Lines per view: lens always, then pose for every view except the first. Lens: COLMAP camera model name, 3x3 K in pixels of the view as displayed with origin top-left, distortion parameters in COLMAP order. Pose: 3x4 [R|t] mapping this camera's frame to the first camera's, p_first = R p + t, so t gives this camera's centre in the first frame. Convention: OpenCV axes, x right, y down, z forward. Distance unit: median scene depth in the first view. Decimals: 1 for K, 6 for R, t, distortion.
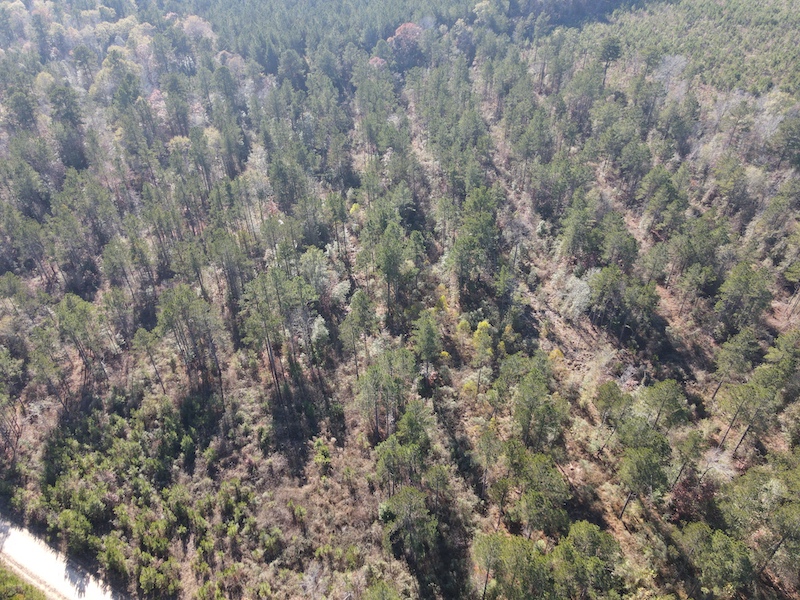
lens RADIAL K [[581.3, 0, 403.2], [0, 581.3, 300.7], [0, 0, 1]] dist [0.019163, -0.001935]
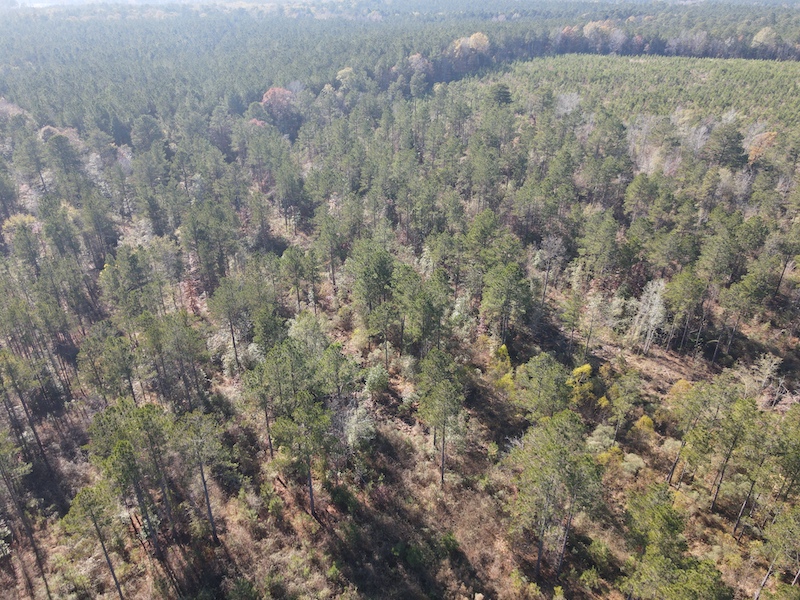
lens RADIAL K [[581.3, 0, 403.3], [0, 581.3, 300.2], [0, 0, 1]] dist [0.019163, -0.001935]
pose [[0.938132, -0.153543, 0.310375, -0.247317], [0.206532, 0.967544, -0.145614, 0.016590], [-0.277943, 0.200708, 0.939395, 0.315438]]
